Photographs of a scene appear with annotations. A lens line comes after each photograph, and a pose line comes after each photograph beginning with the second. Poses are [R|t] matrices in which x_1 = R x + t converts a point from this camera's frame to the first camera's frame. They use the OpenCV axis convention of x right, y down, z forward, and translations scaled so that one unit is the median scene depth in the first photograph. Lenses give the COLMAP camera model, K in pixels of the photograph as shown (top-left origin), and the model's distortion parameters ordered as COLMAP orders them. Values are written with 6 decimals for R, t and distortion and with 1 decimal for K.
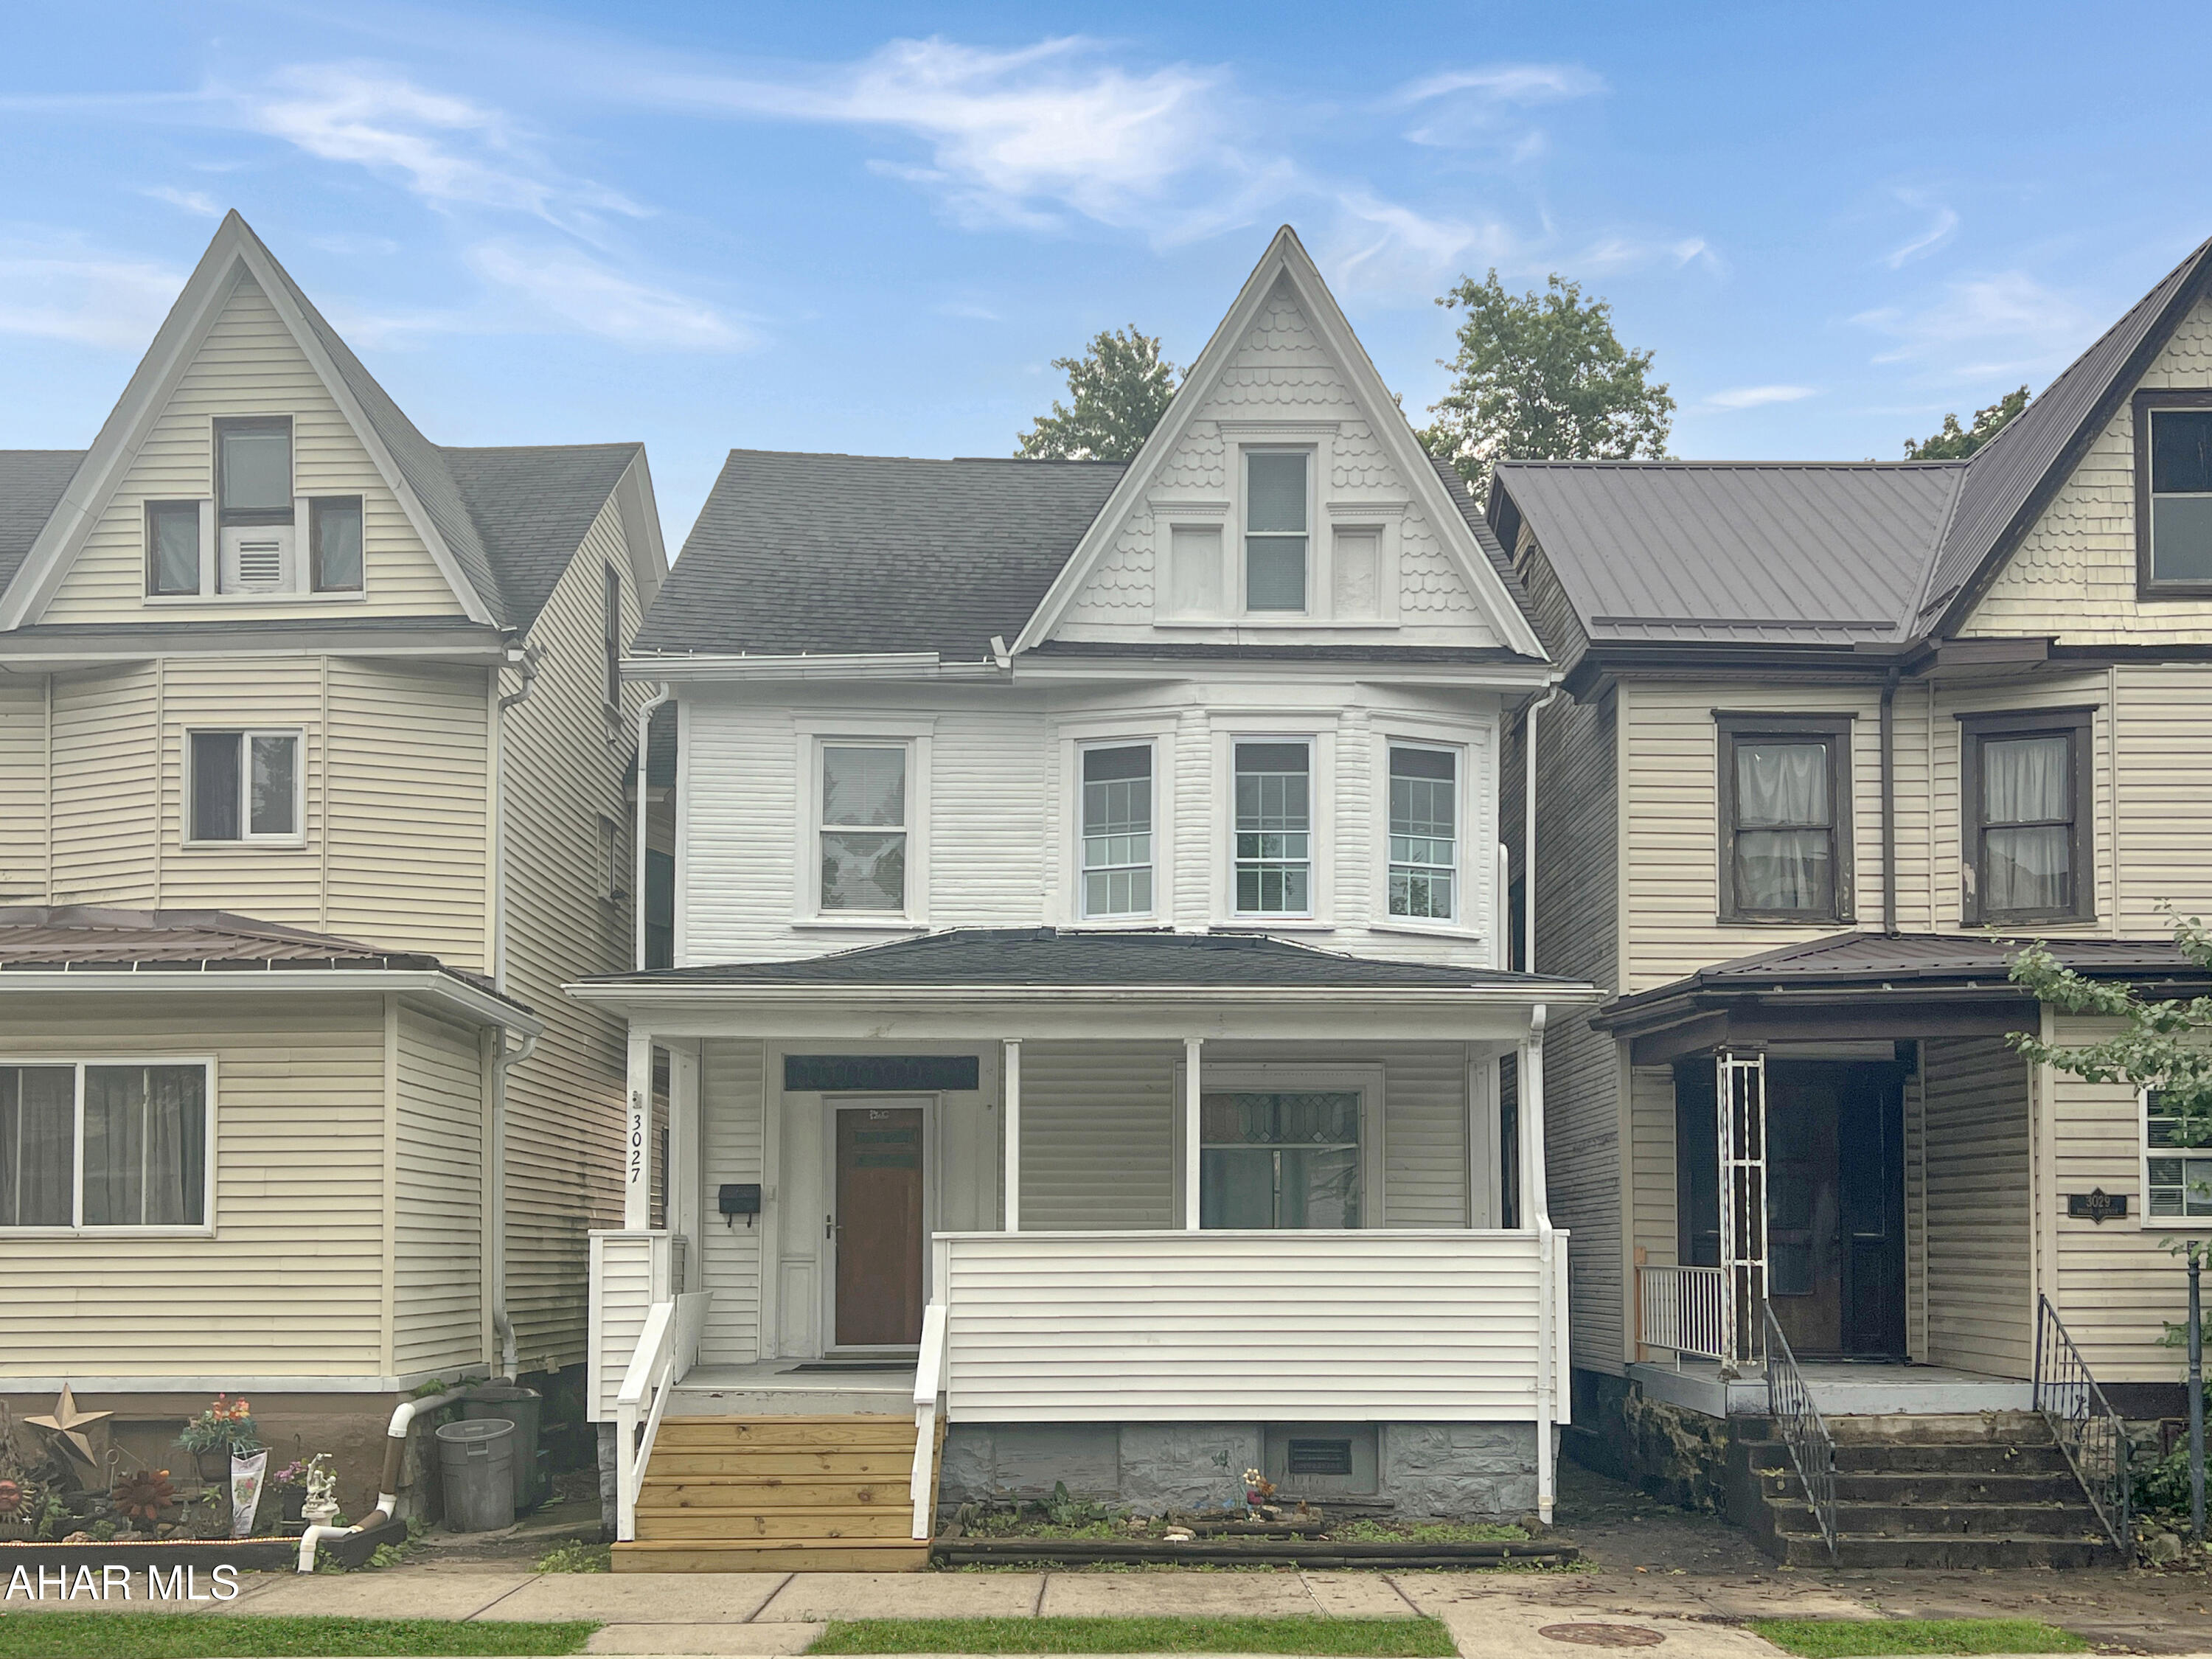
lens RADIAL K [[2318.4, 0, 1106.0], [0, 2318.4, 829.5], [0, 0, 1]] dist [0.125332, -0.283082]
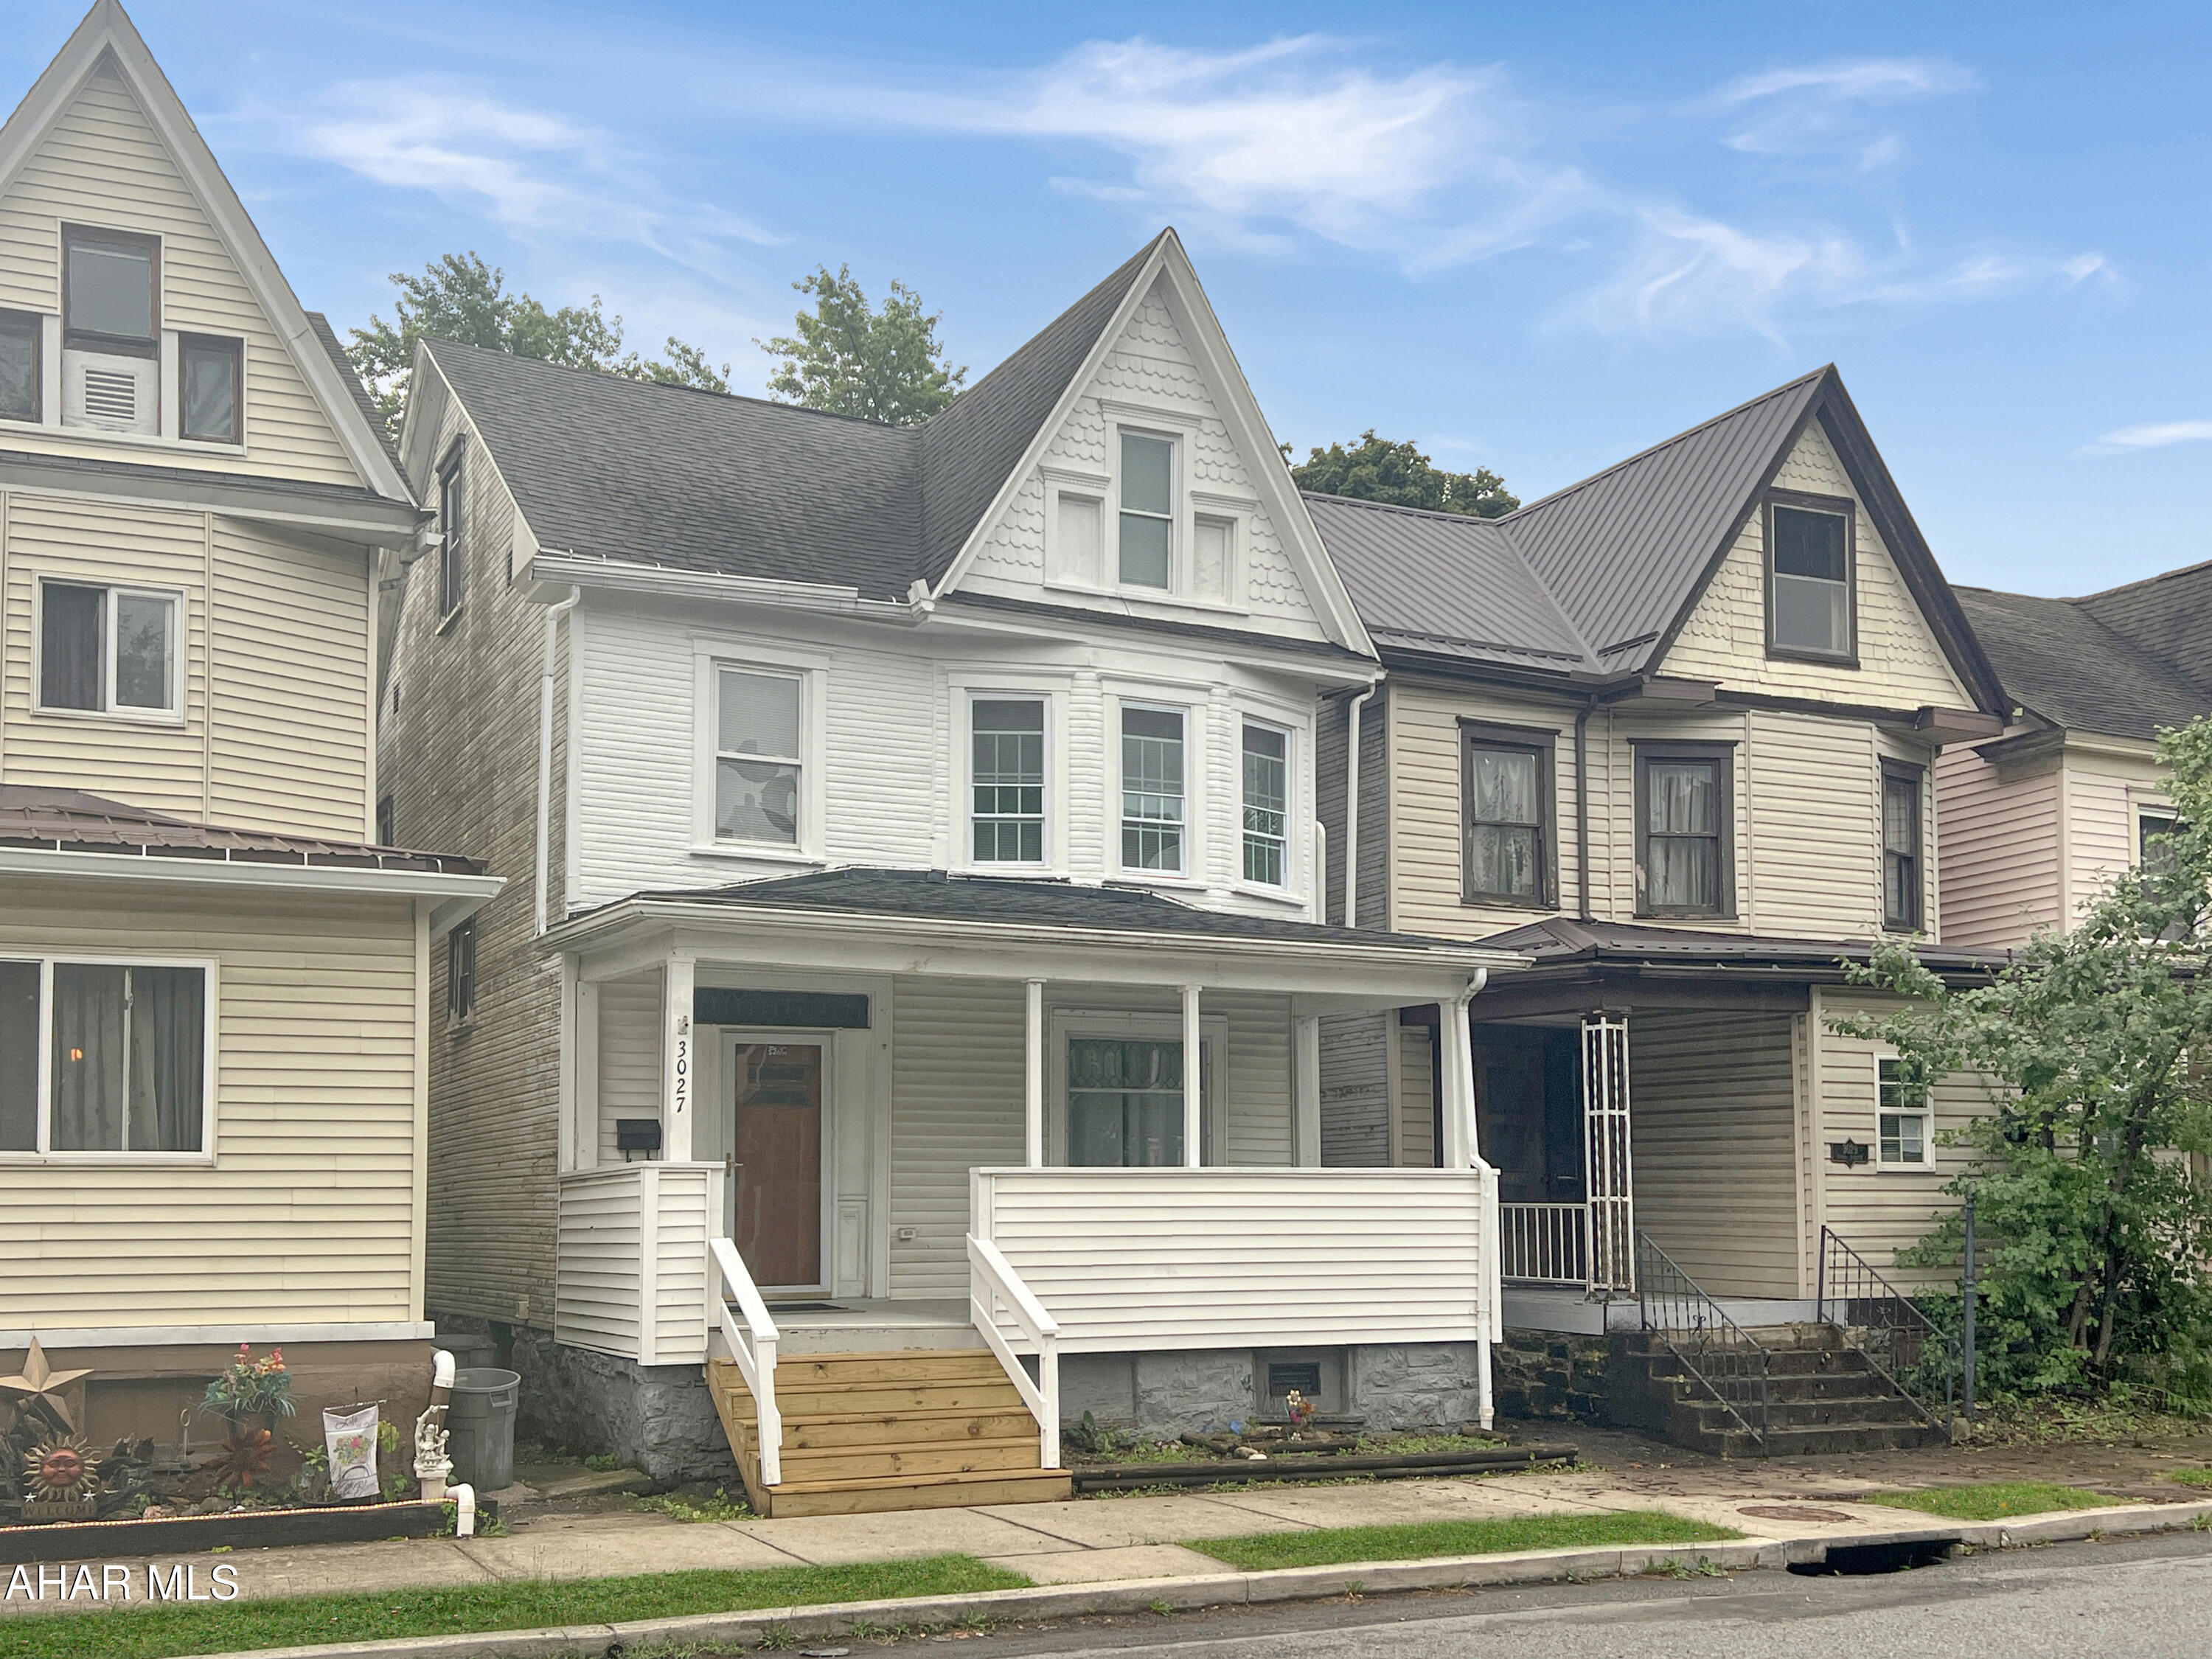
lens RADIAL K [[2240.0, 0, 1040.2], [0, 2240.0, 778.2], [0, 0, 1]] dist [0.127072, -0.280841]
pose [[0.905317, 0.079692, 0.417192, -0.398433], [-0.074419, 0.996808, -0.028920, 0.027095], [-0.418165, -0.004866, 0.908358, 0.091818]]
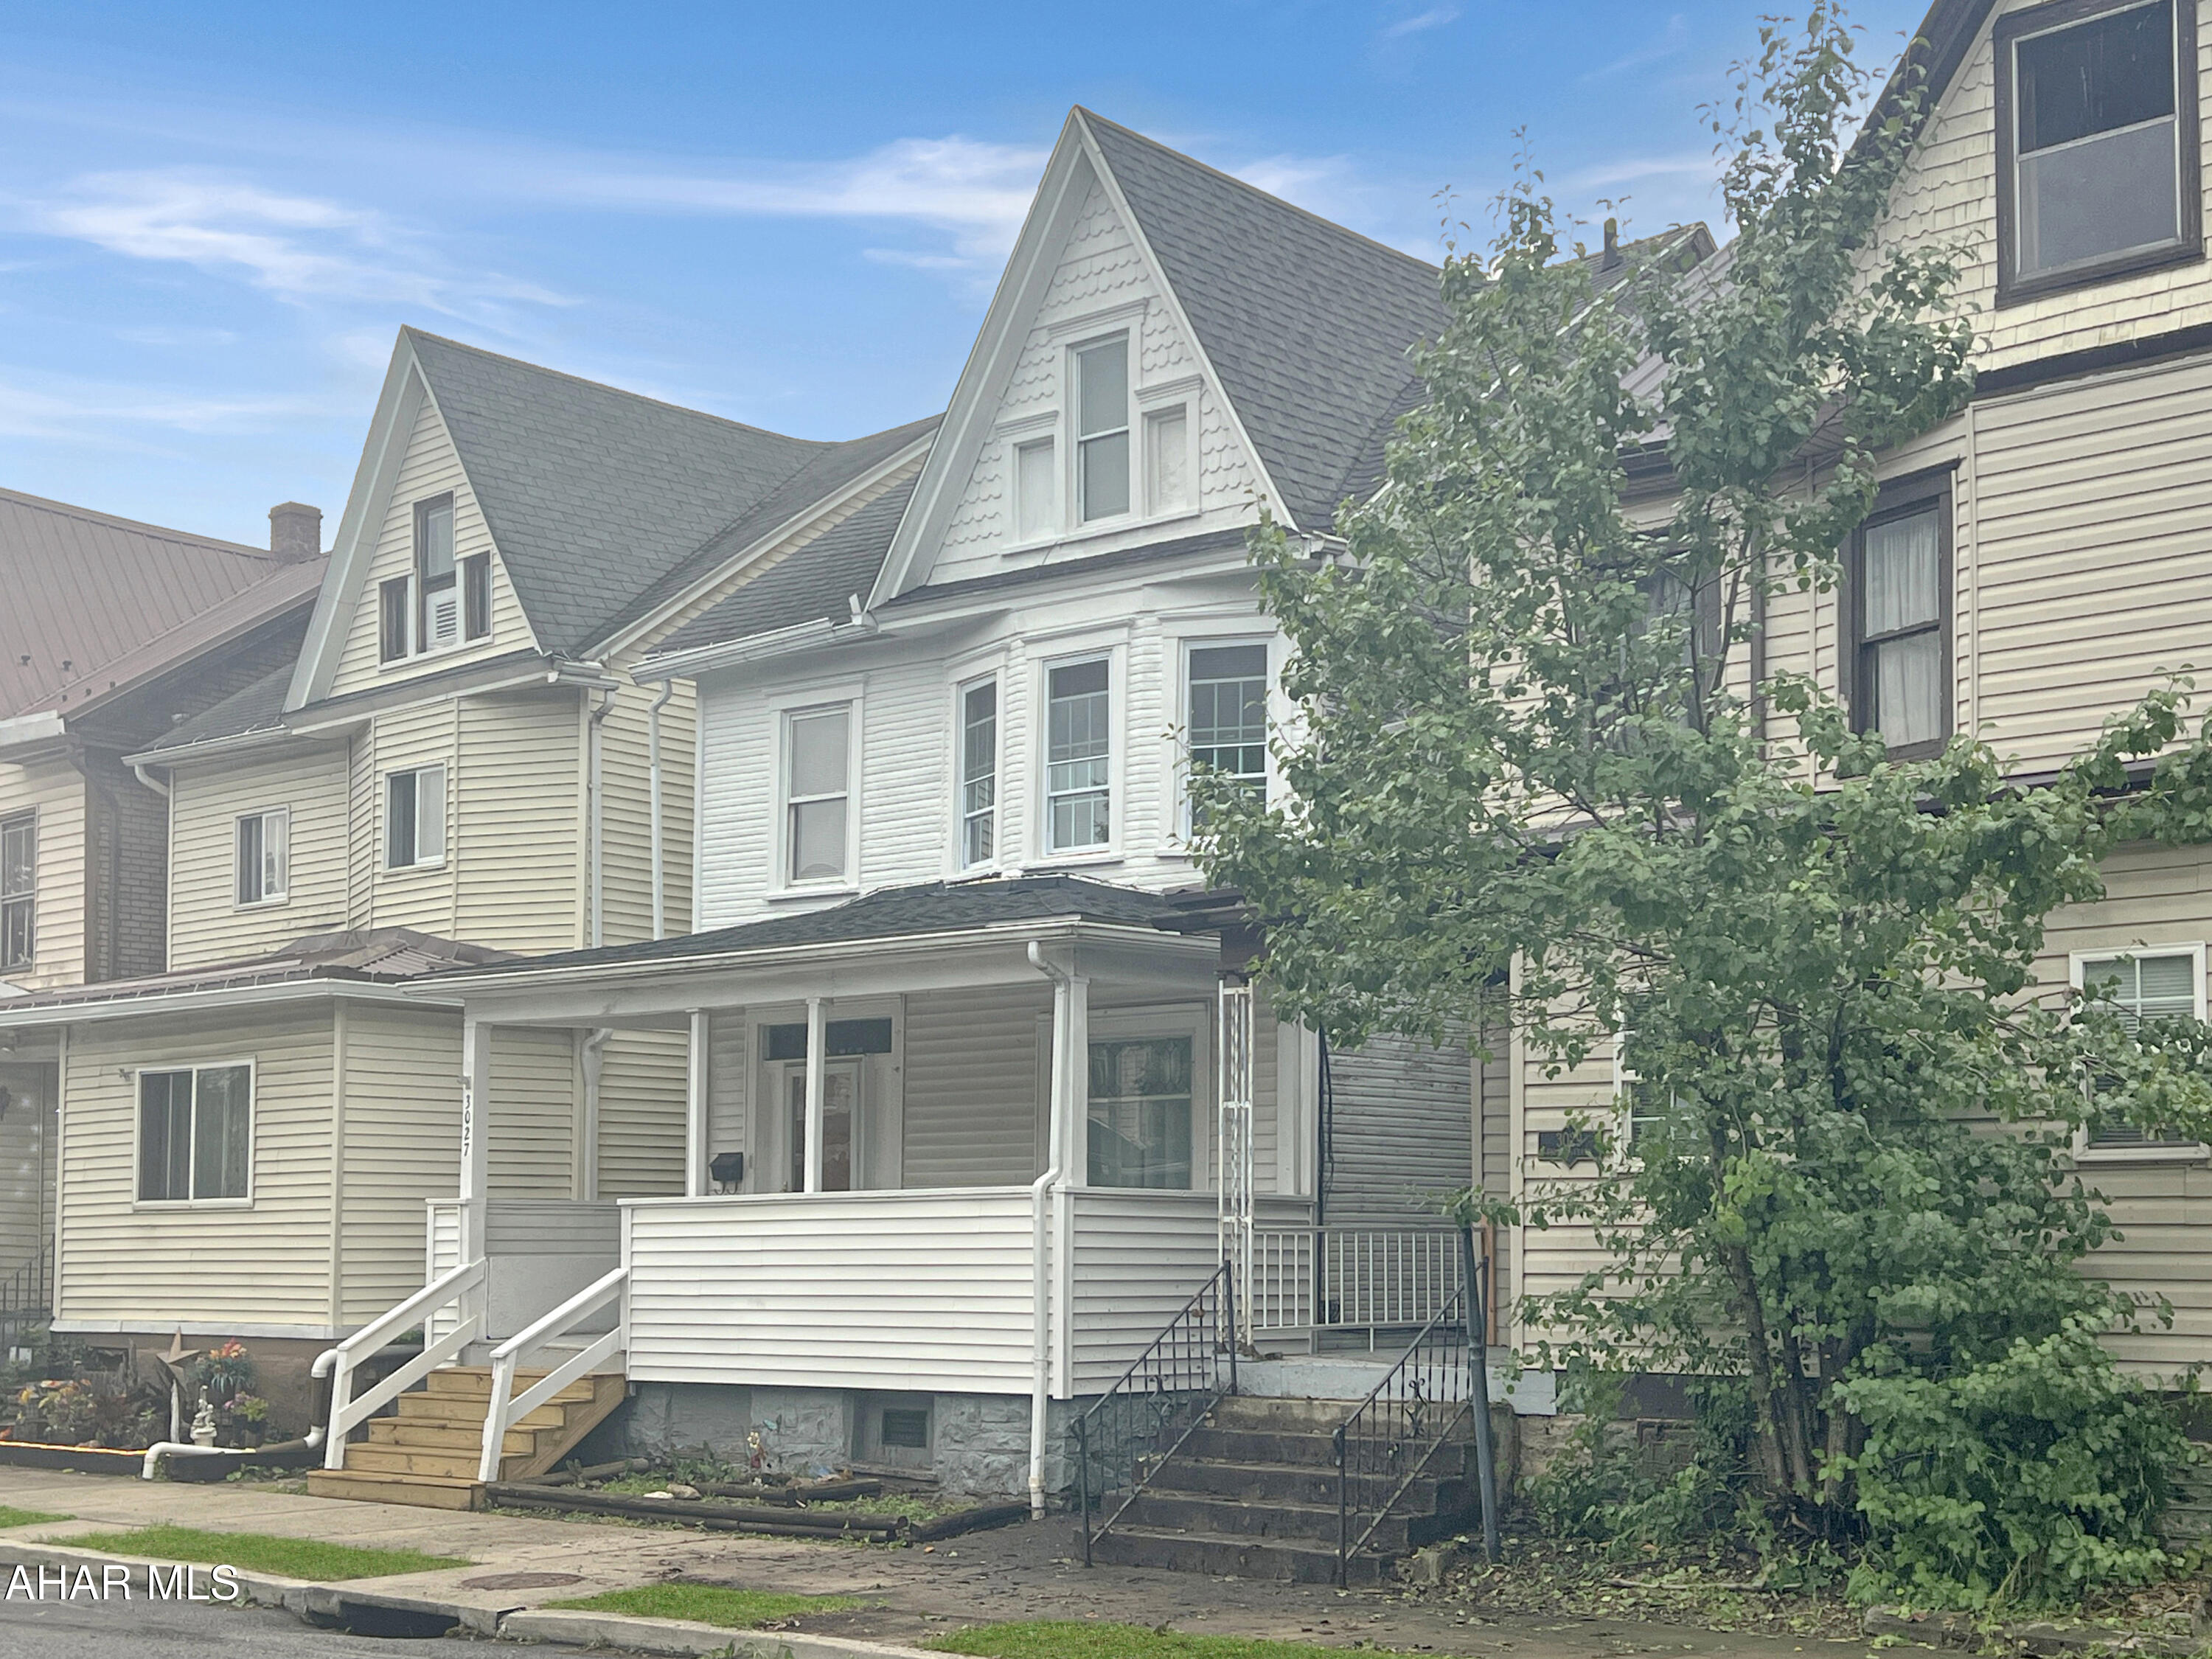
lens RADIAL K [[2836.2, 0, 1103.0], [0, 2836.2, 662.0], [0, 0, 1]] dist [0.158592, -0.445246]
pose [[0.749350, -0.131707, -0.648943, 0.814386], [0.121156, 0.990746, -0.061177, 0.032628], [0.650996, -0.032780, 0.758373, 0.145090]]
